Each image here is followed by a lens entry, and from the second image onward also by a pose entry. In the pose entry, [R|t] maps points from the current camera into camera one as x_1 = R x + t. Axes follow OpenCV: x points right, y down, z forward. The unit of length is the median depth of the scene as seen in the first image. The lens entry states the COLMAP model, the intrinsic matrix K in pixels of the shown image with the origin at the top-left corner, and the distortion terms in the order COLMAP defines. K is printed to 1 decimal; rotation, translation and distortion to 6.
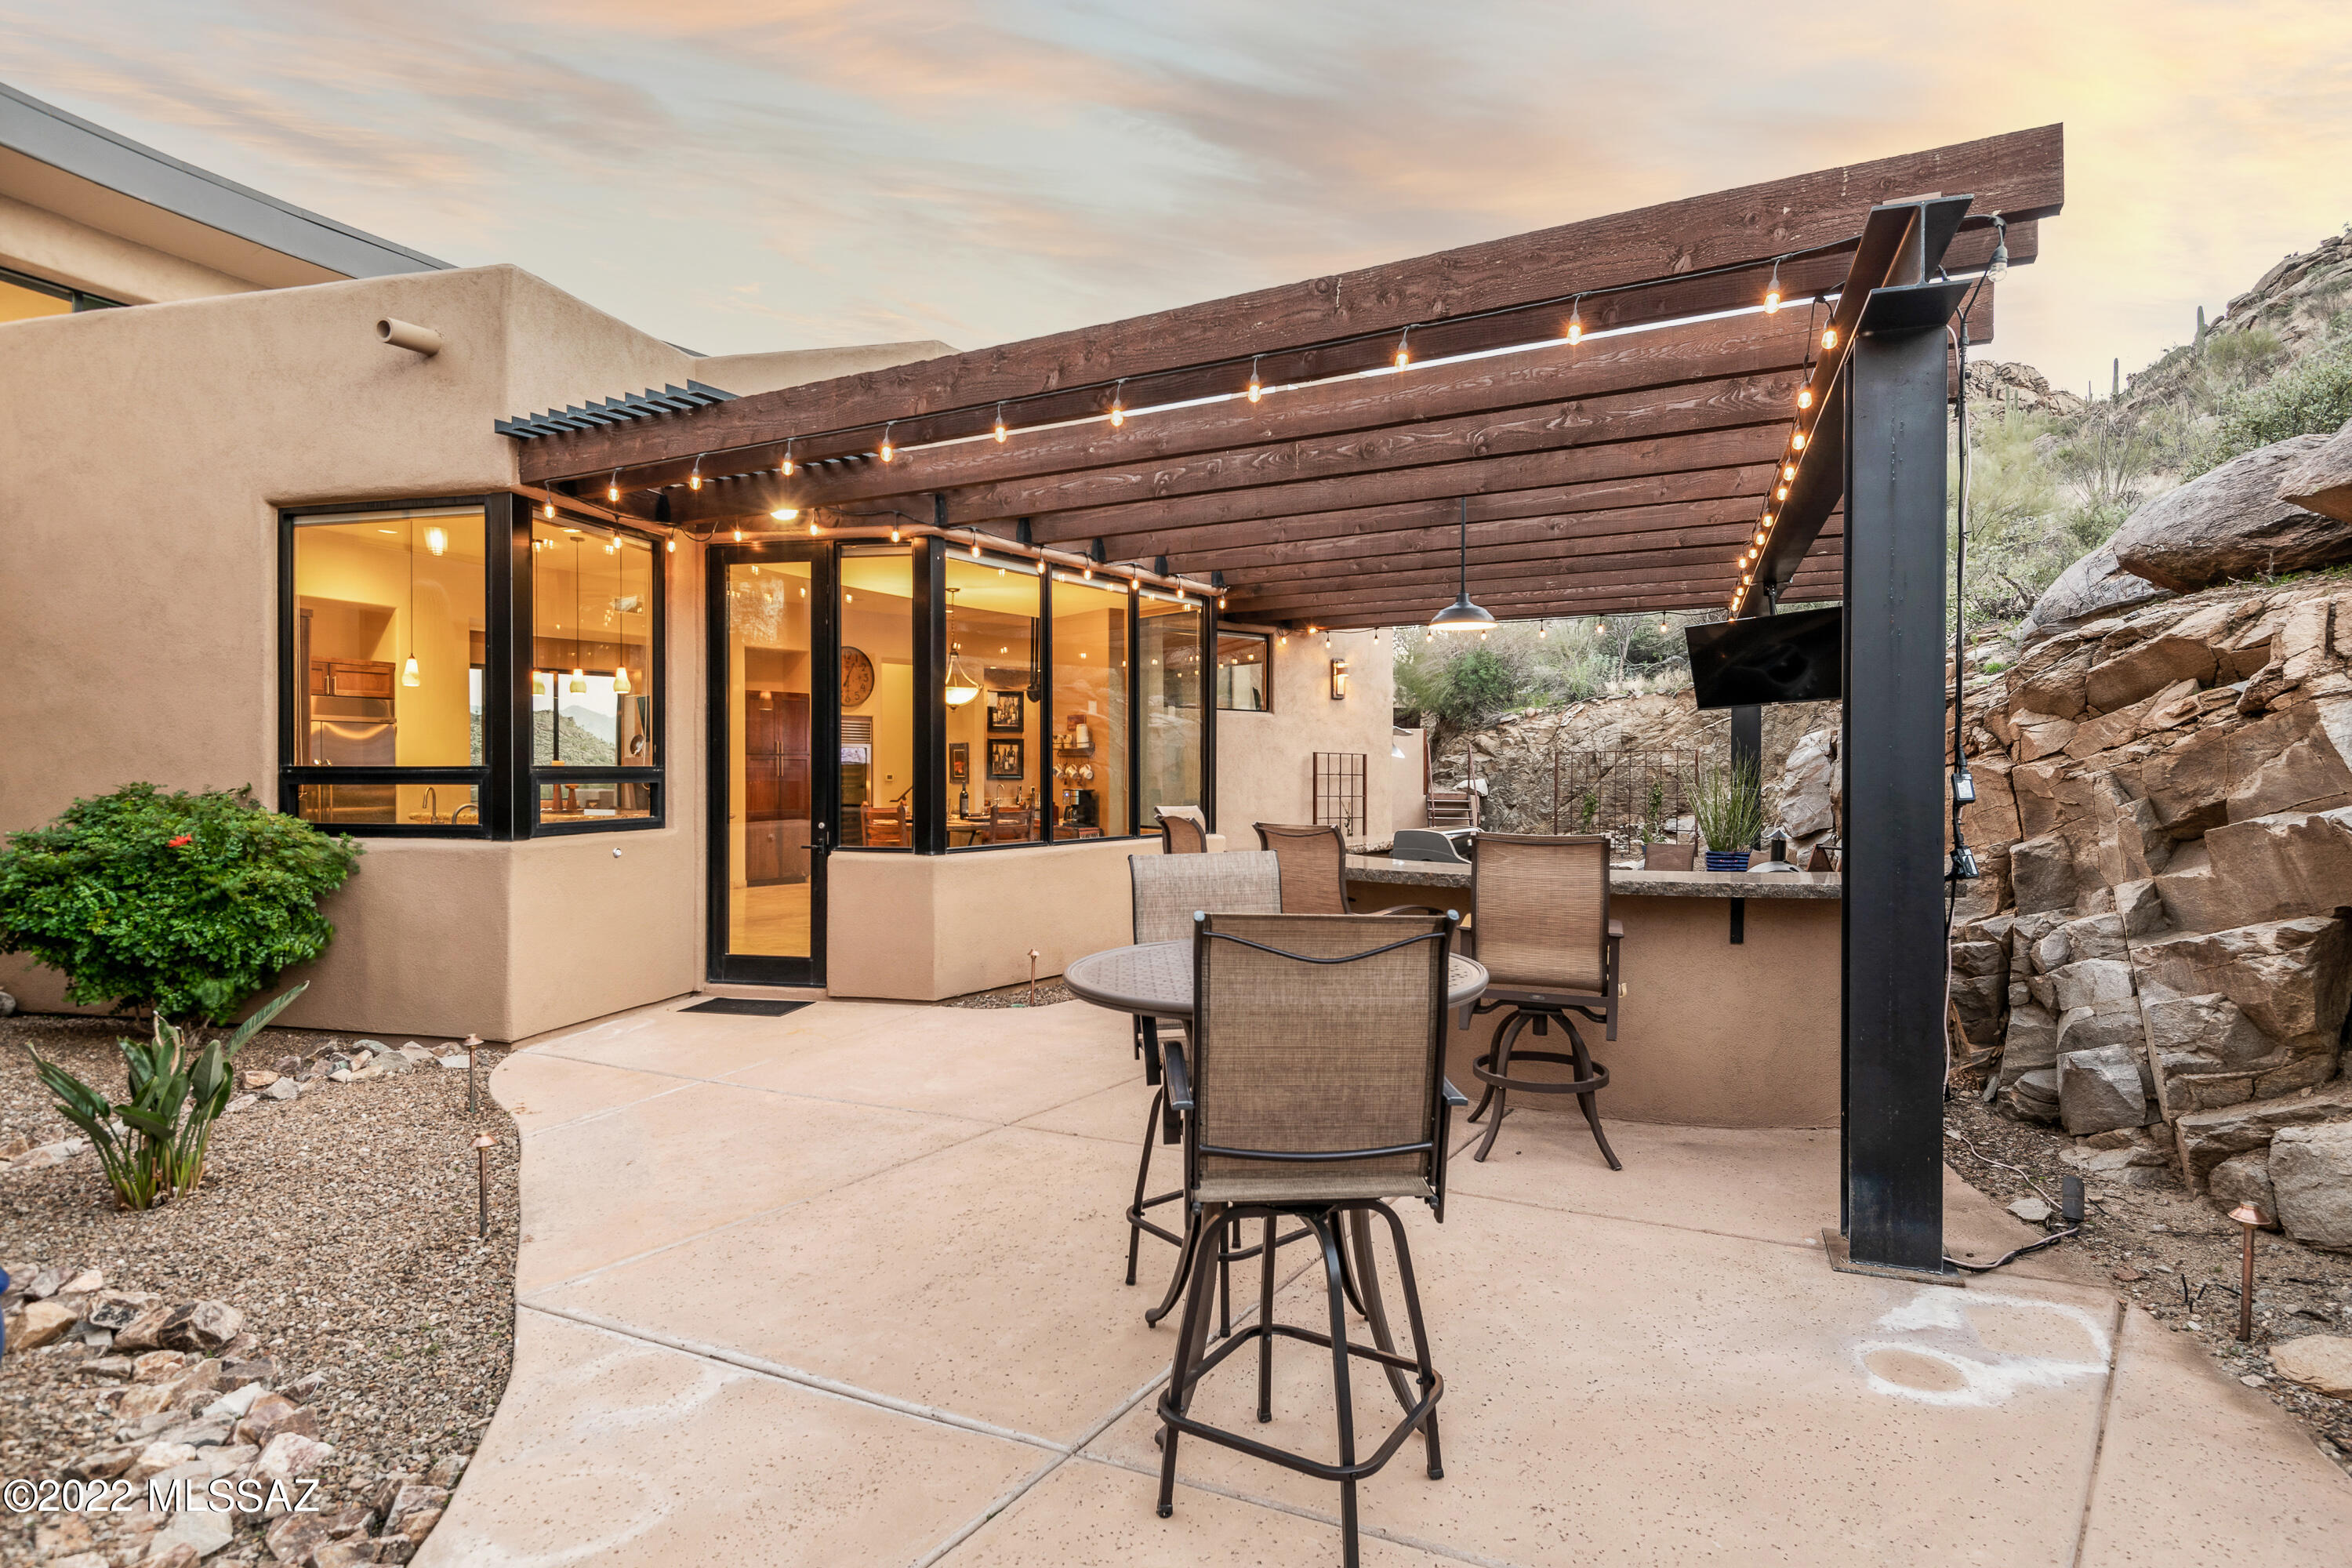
lens RADIAL K [[1293.6, 0, 1176.0], [0, 1293.6, 784.0], [0, 0, 1]] dist [0.001770, -0.001525]
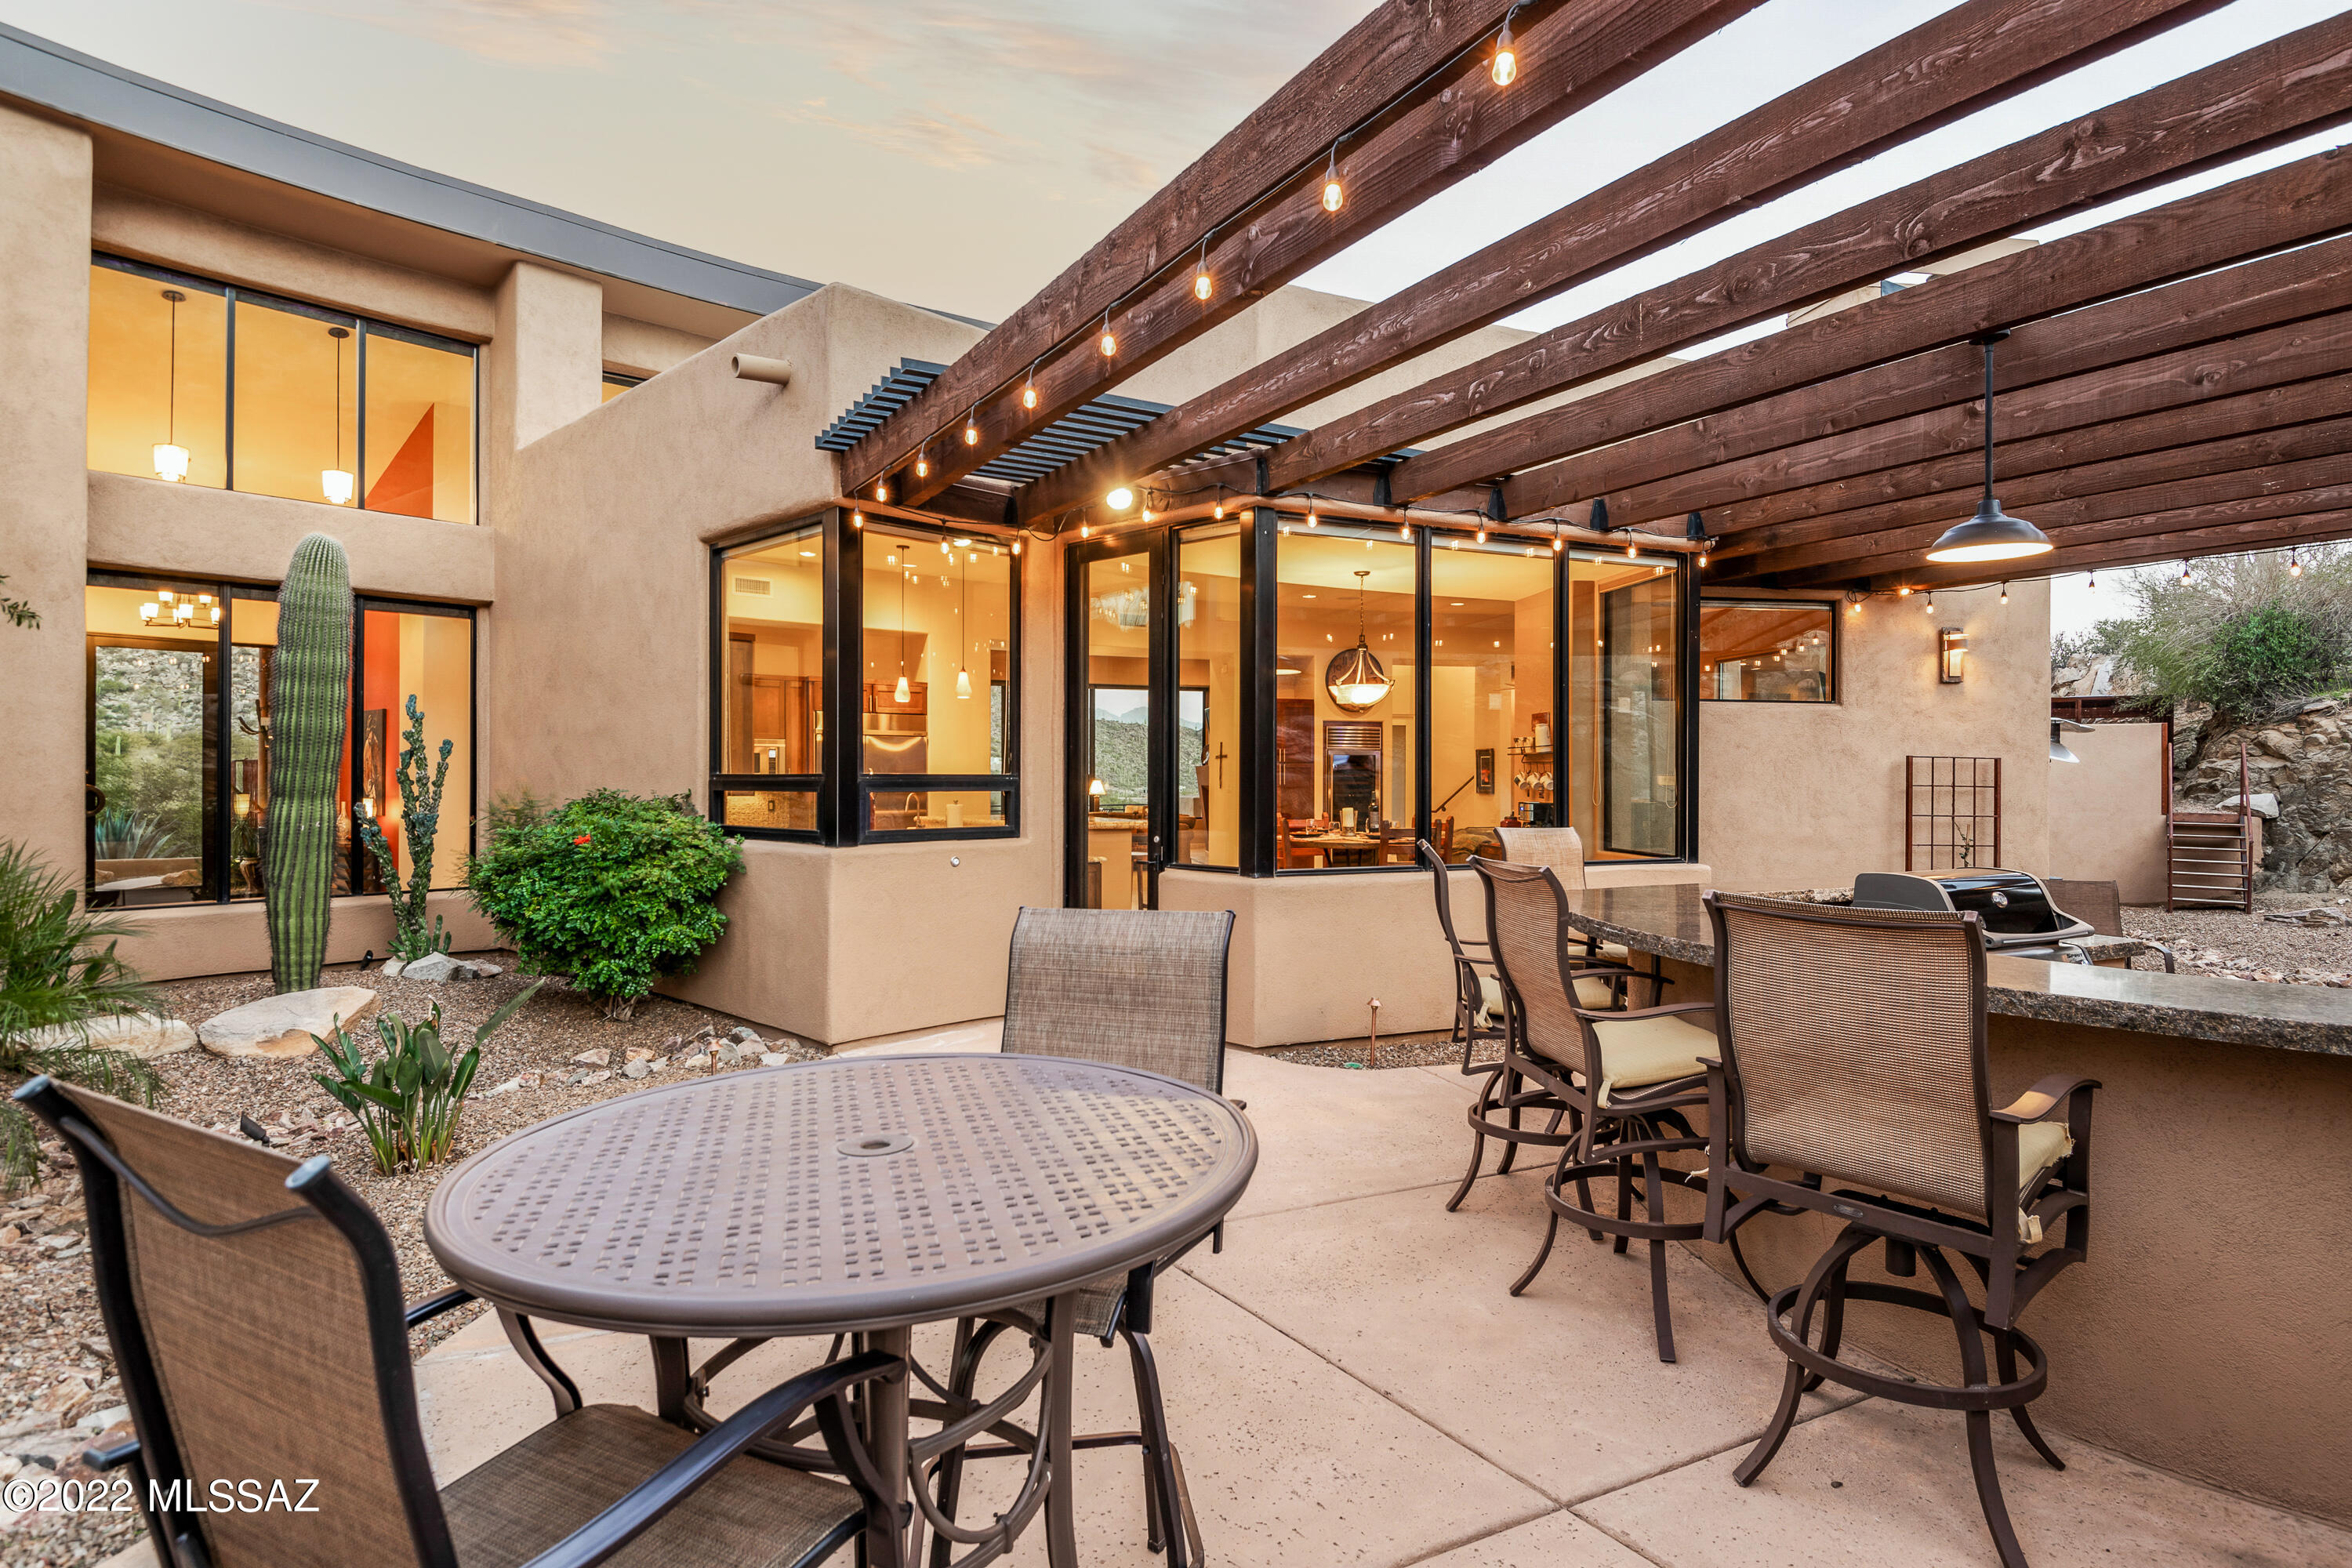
lens RADIAL K [[1242.6, 0, 1176.0], [0, 1242.6, 784.0], [0, 0, 1]] dist [0.035123, -0.045425]
pose [[0.848557, 0.004552, -0.529085, 0.199665], [-0.007830, 0.999962, -0.003954, -0.003757], [0.529047, 0.007498, 0.848560, 0.262857]]
